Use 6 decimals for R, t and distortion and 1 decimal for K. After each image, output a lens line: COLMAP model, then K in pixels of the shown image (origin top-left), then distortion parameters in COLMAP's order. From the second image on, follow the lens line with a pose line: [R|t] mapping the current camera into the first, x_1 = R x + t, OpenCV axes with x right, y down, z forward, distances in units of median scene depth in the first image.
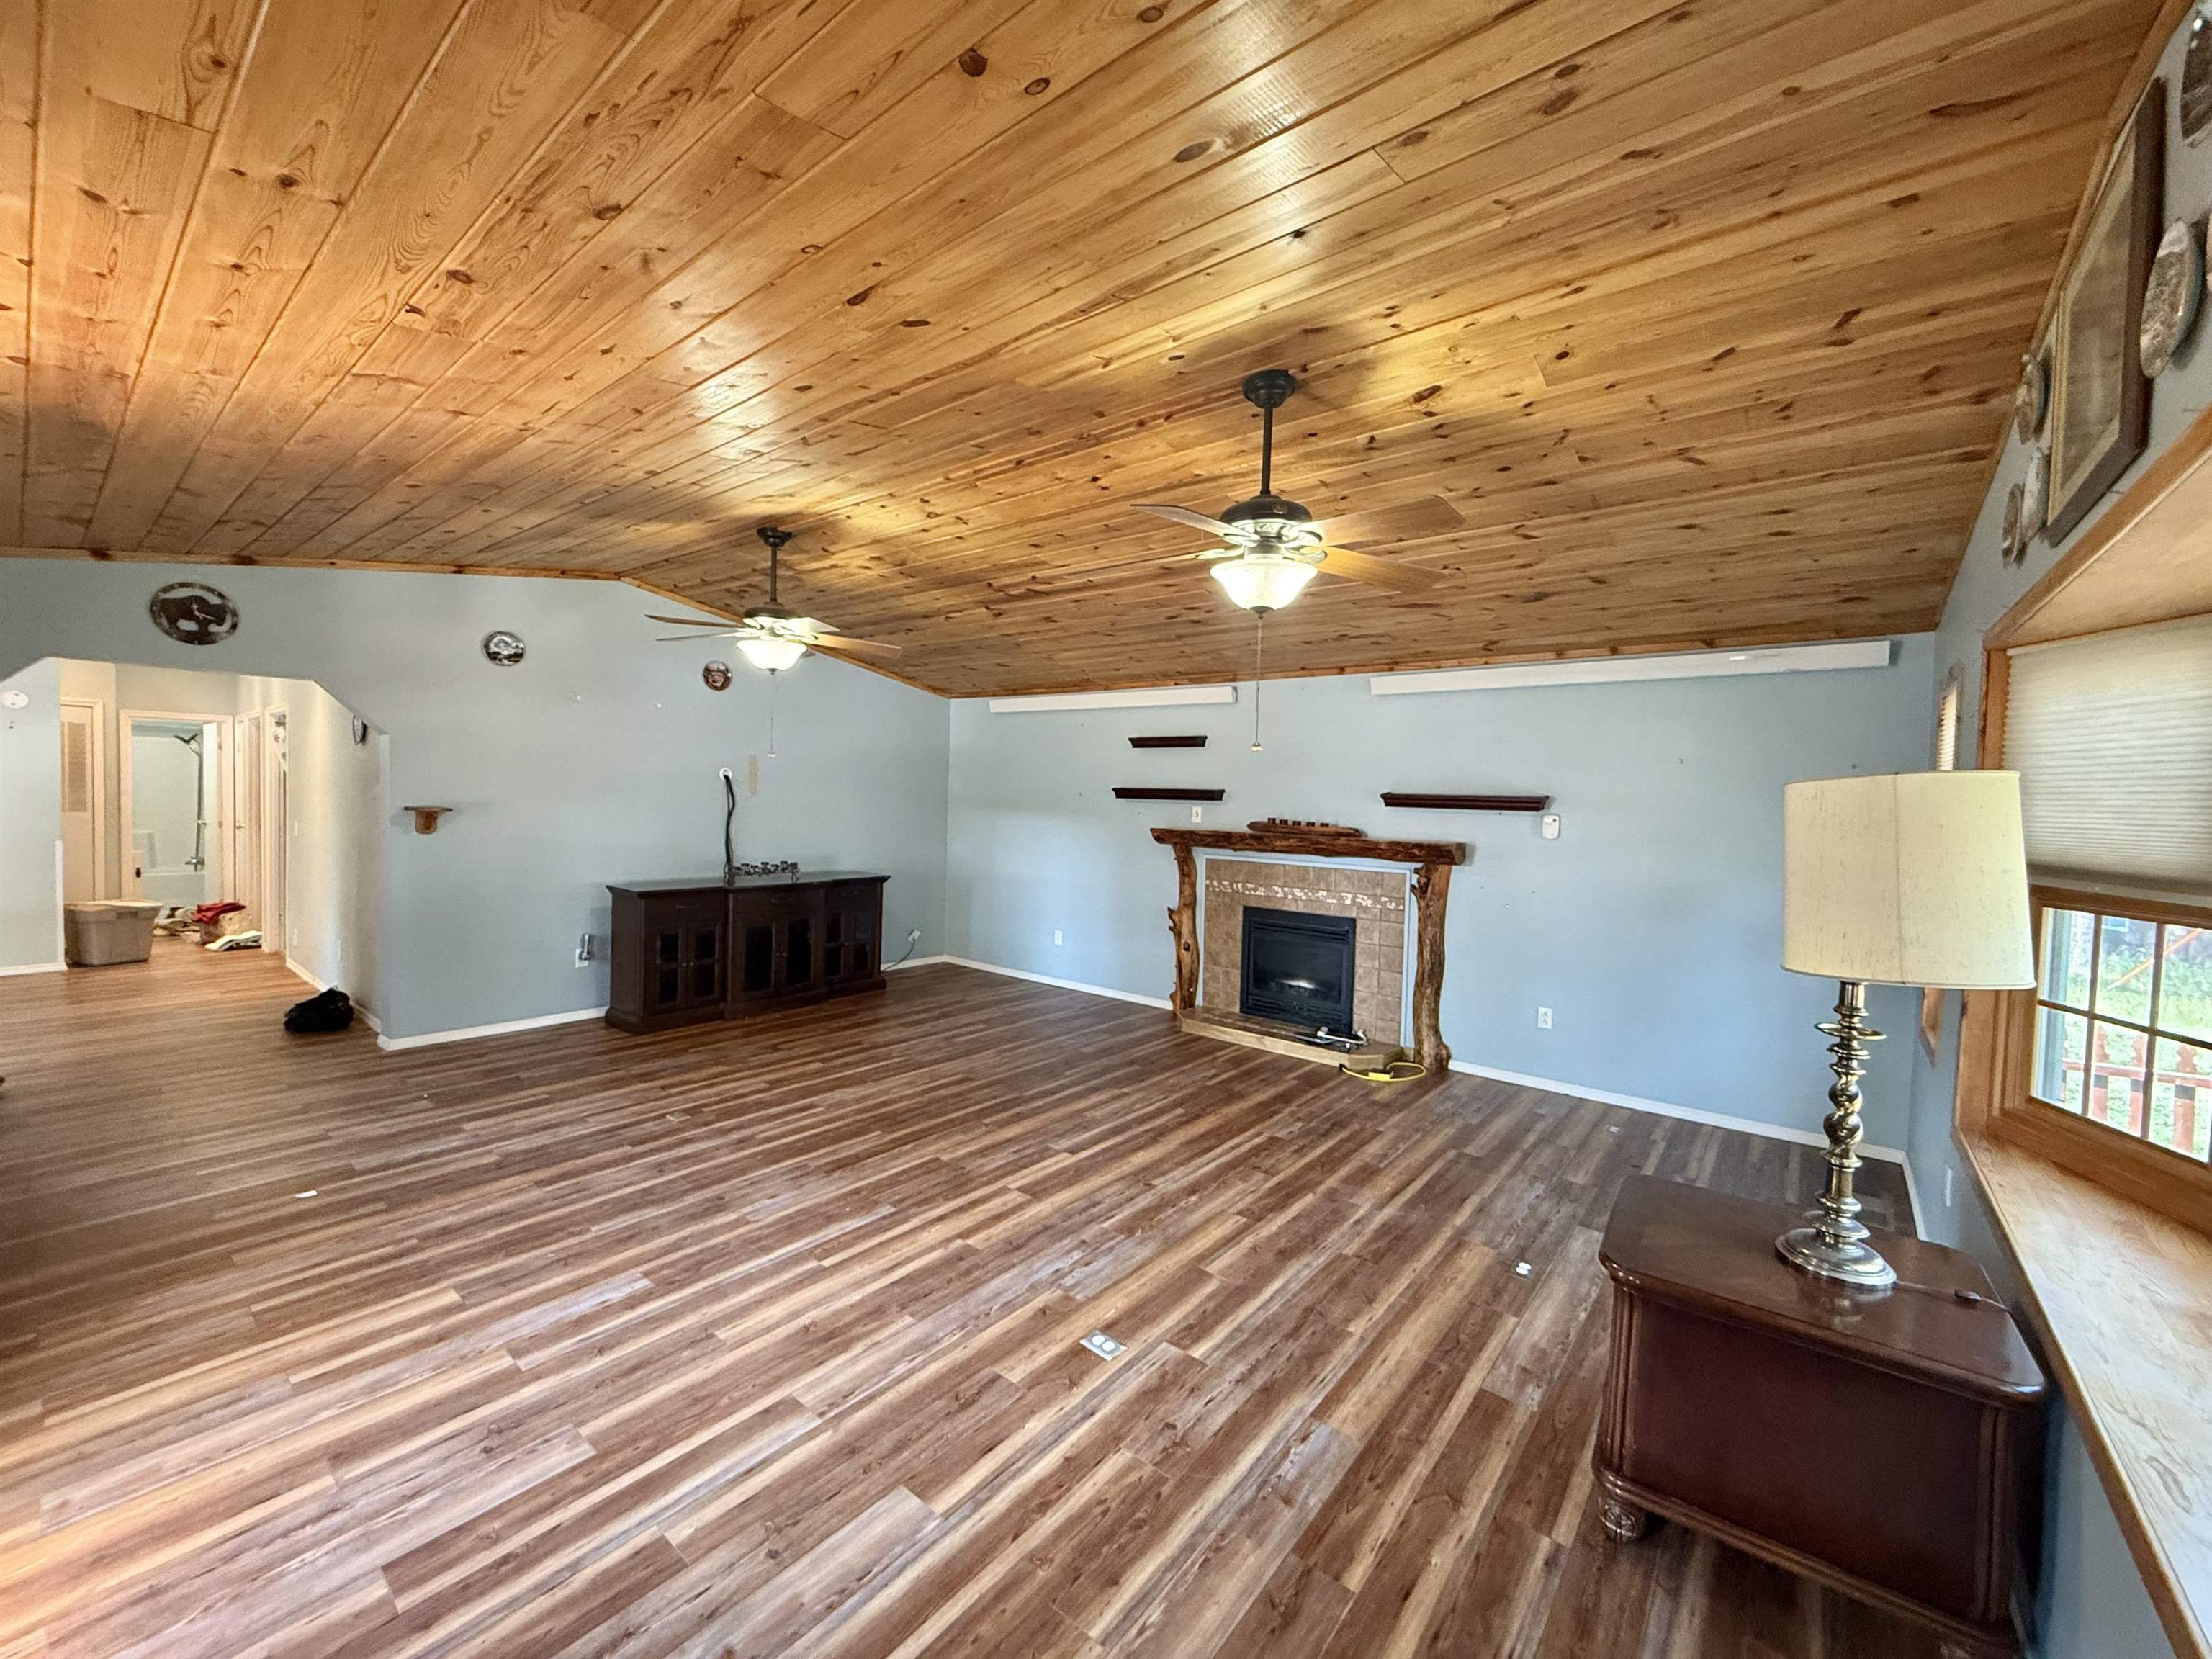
lens RADIAL K [[885.9, 0, 1102.4], [0, 885.9, 831.0], [0, 0, 1]] dist [0.000314, 0.000195]
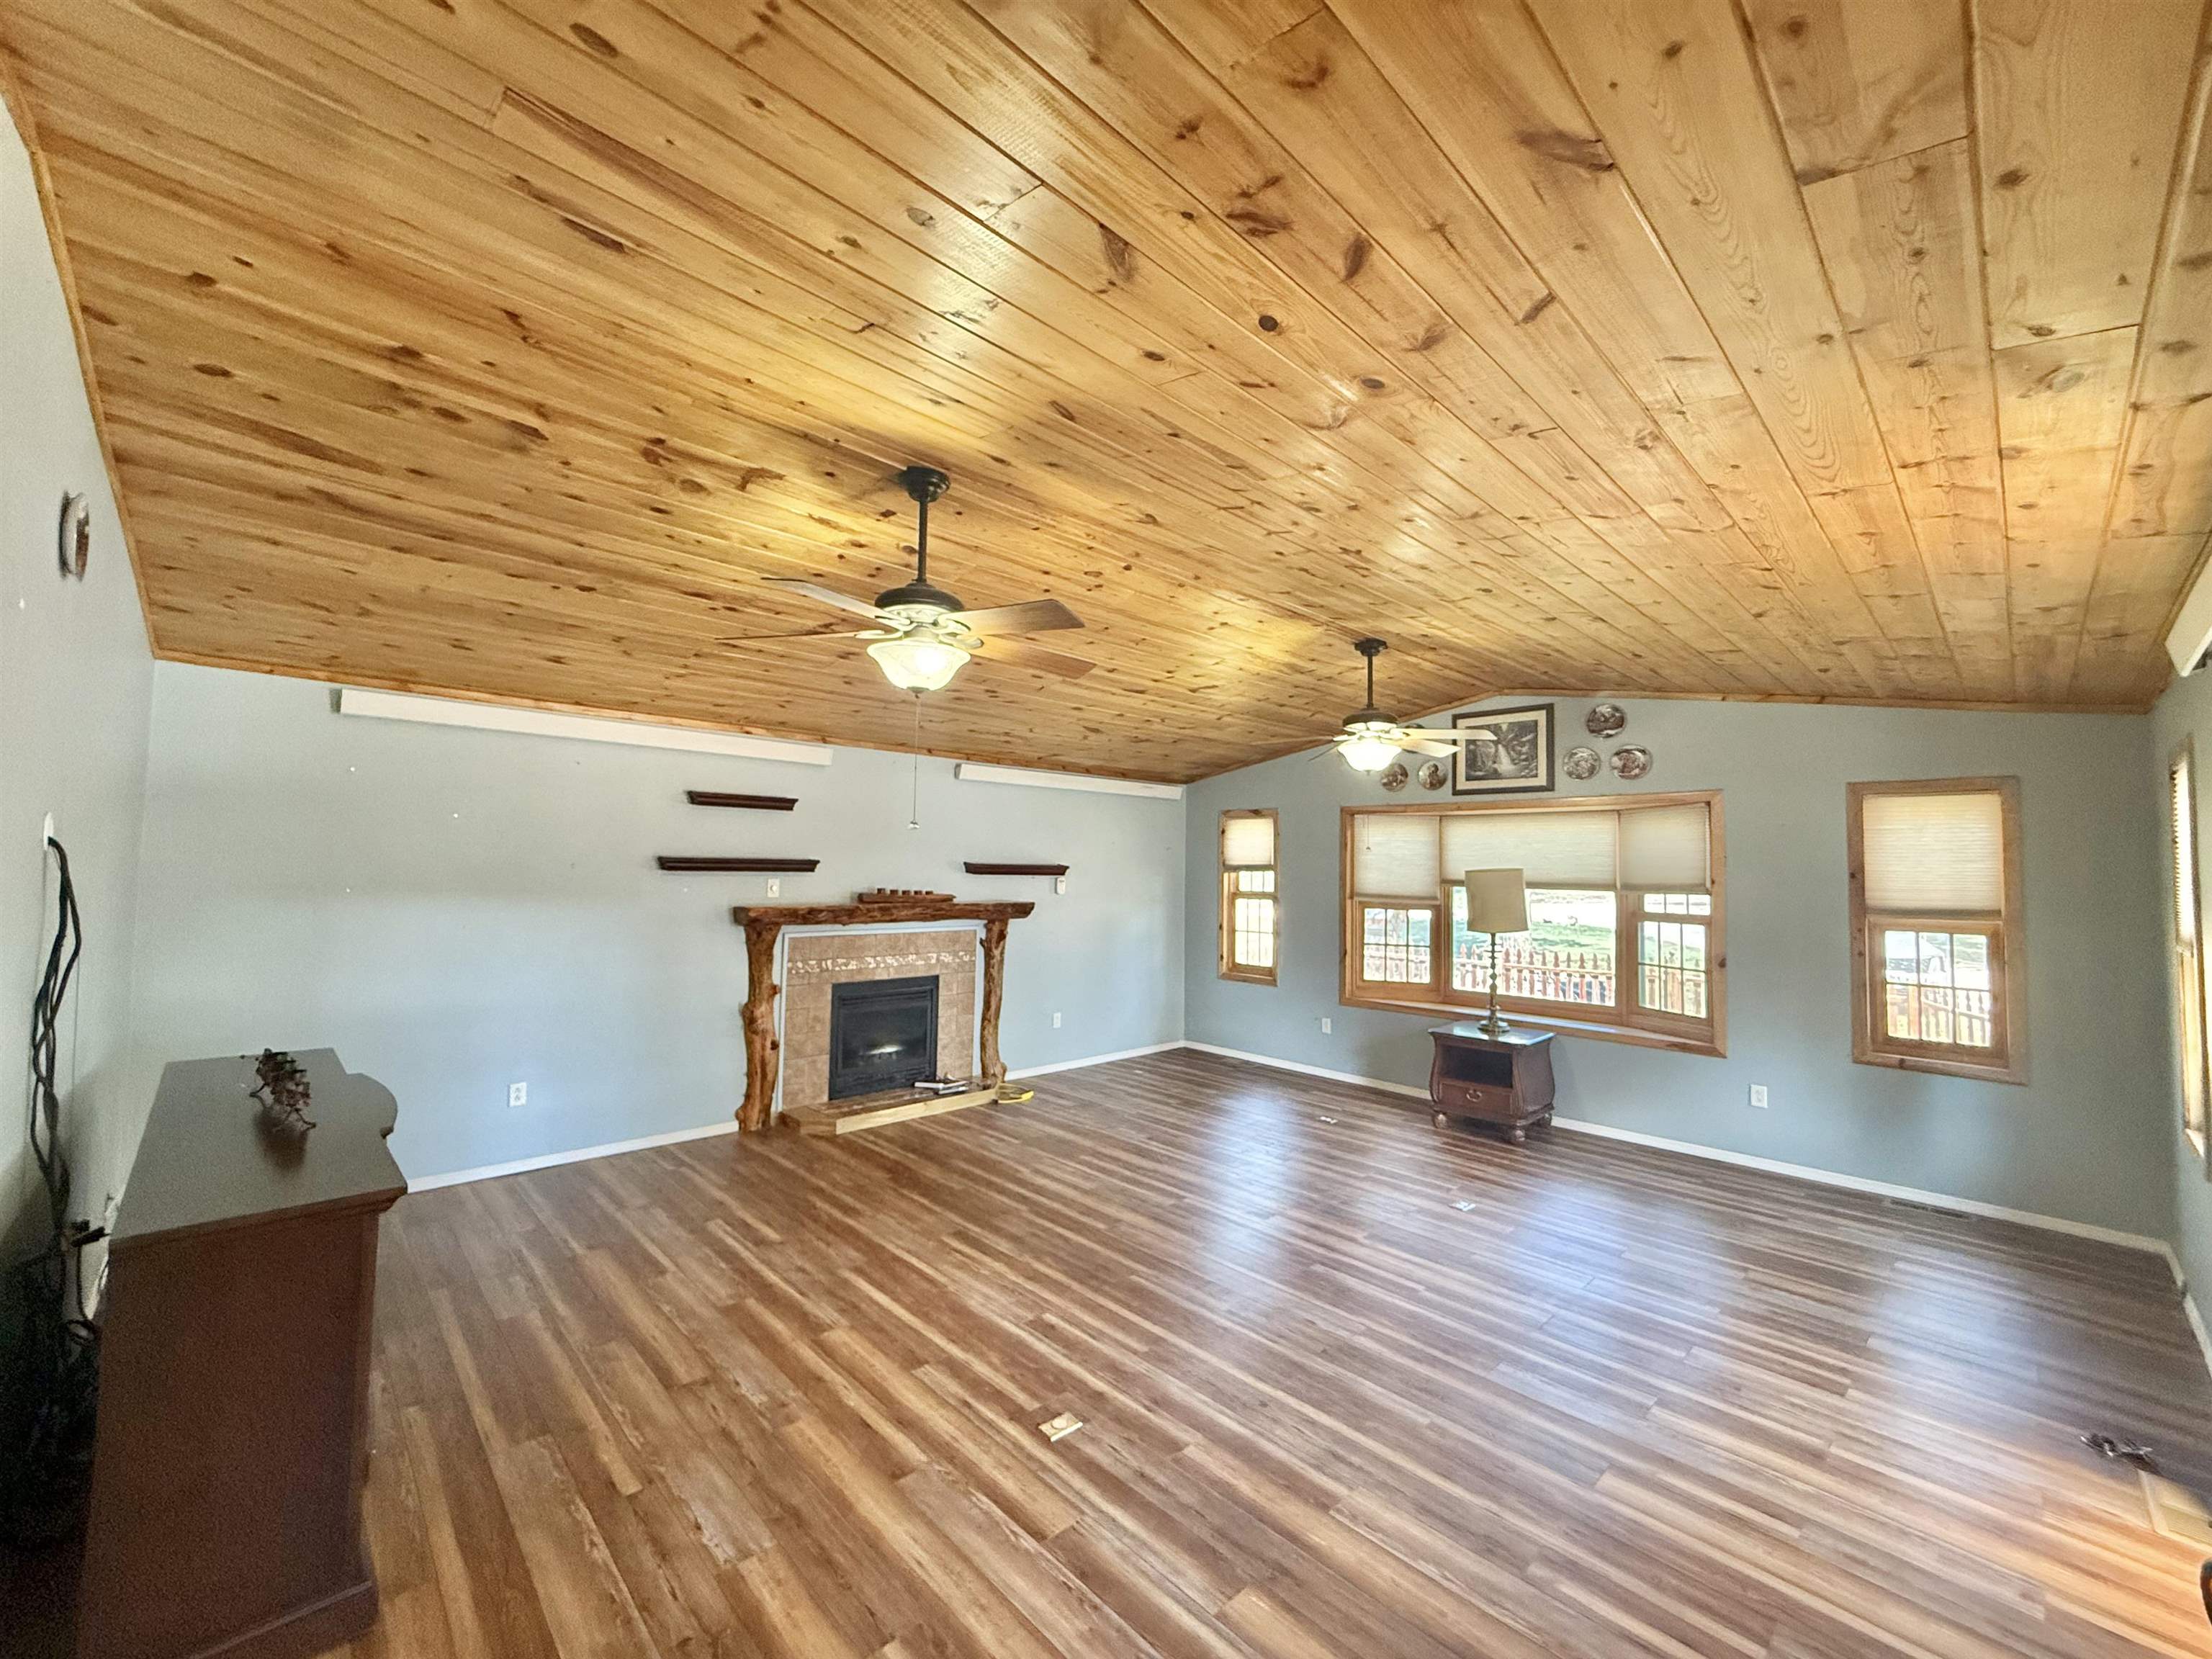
lens RADIAL K [[885.9, 0, 1102.4], [0, 885.9, 831.0], [0, 0, 1]] dist [0.000314, 0.000195]
pose [[0.129640, 0.016728, 0.991420, -0.833789], [0.025559, 0.999469, -0.020206, -0.057372], [-0.991232, 0.027960, 0.129143, 0.675928]]
